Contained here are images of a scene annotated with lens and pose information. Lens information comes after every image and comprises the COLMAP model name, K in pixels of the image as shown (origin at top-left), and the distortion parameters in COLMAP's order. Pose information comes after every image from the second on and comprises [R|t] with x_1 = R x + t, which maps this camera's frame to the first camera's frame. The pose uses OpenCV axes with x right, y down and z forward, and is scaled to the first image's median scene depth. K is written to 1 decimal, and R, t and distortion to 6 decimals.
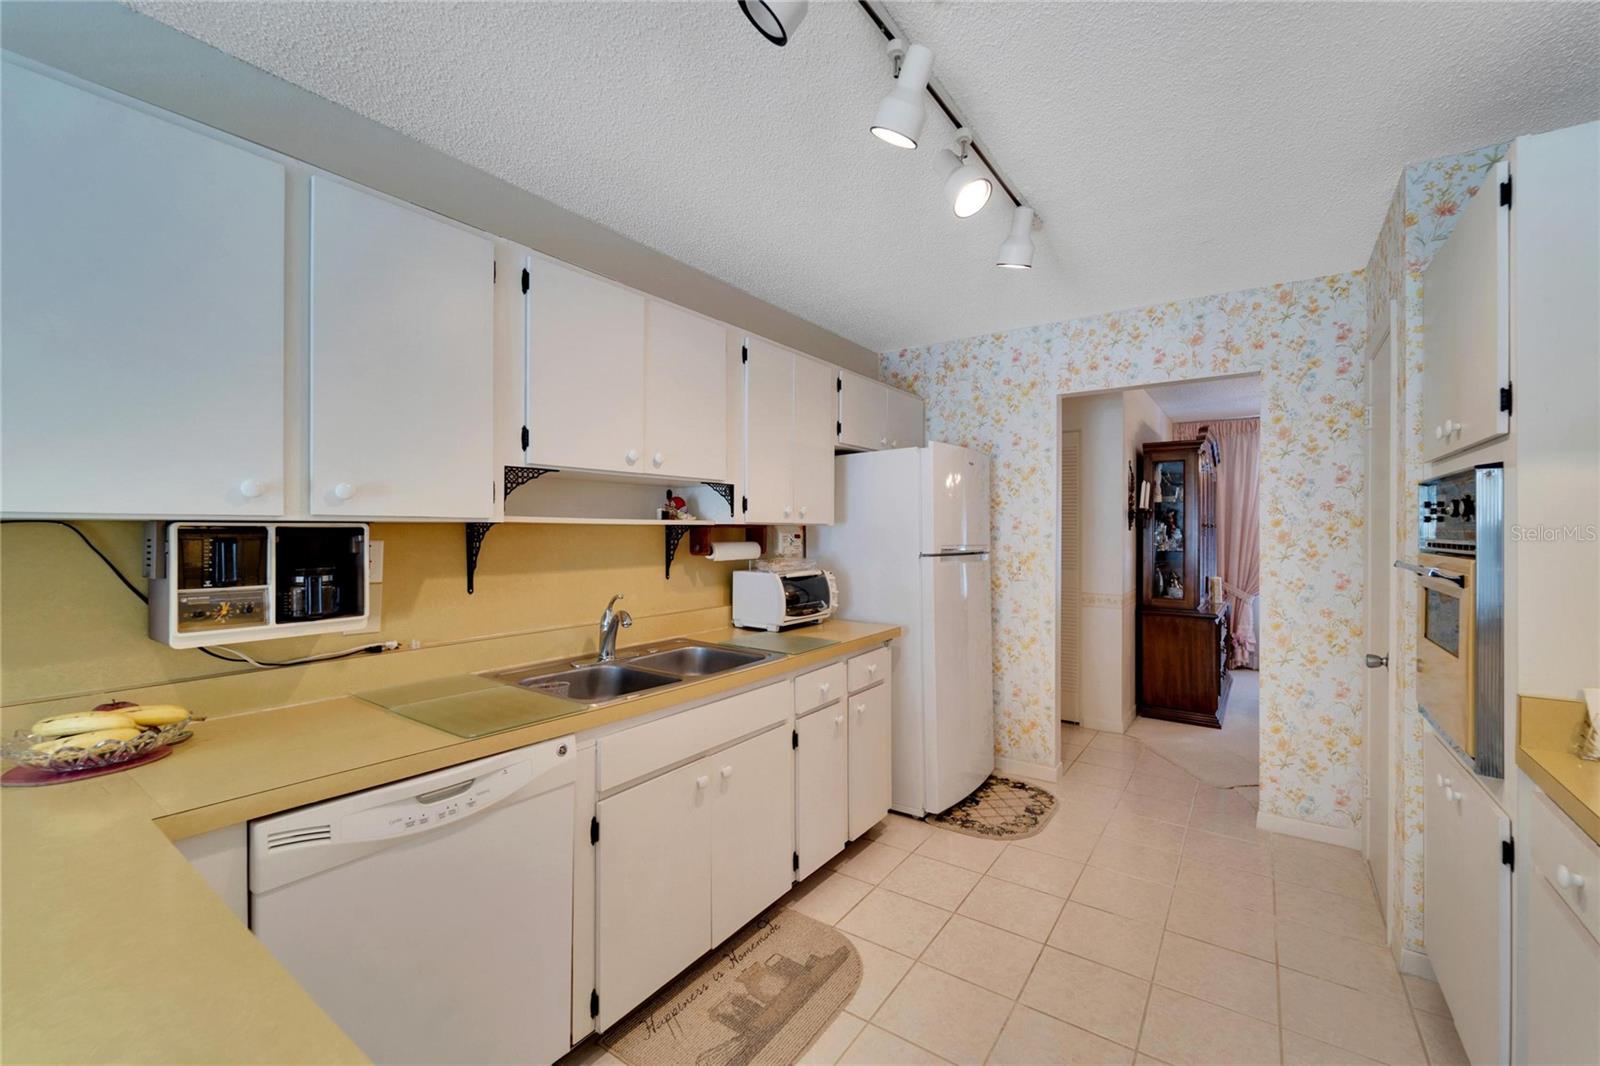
lens RADIAL K [[652.3, 0, 799.2], [0, 652.3, 530.0], [0, 0, 1]] dist [0.003214, -0.000817]
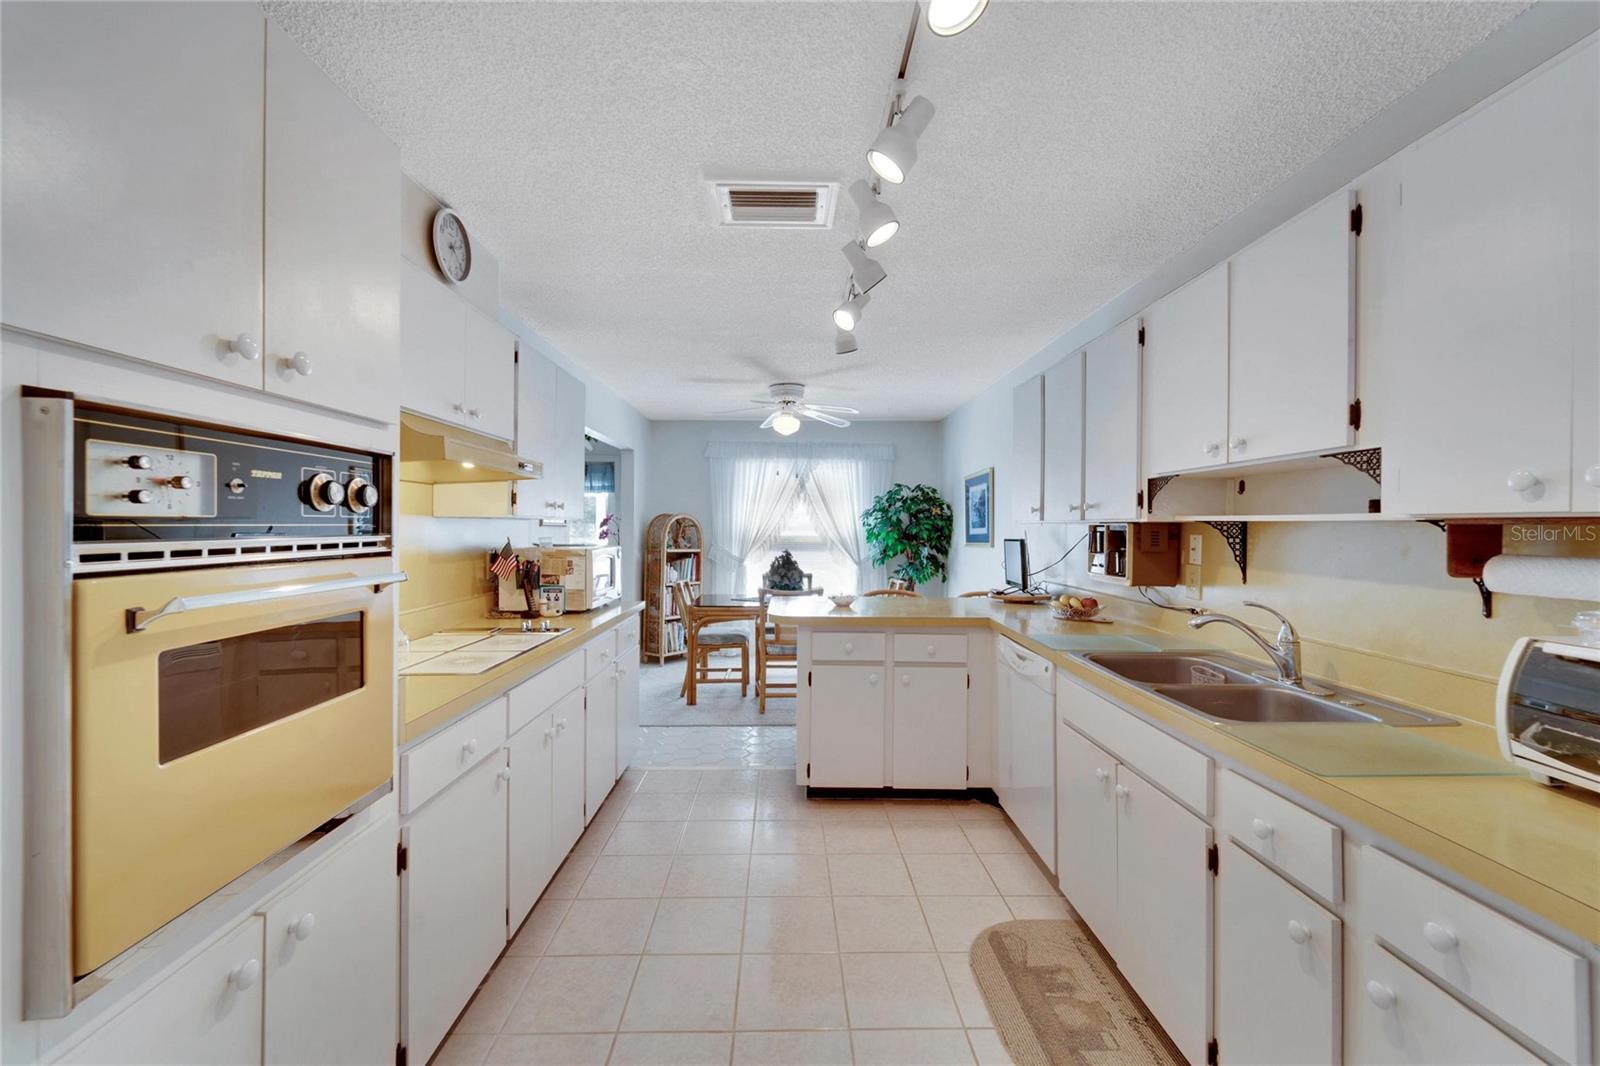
lens RADIAL K [[652.3, 0, 802.6], [0, 652.3, 530.0], [0, 0, 1]] dist [0.003214, -0.000817]
pose [[-0.805517, -0.007540, -0.592524, 0.521450], [-0.011649, 0.999927, 0.003112, 0.006630], [0.592458, 0.009409, -0.805547, 0.965396]]
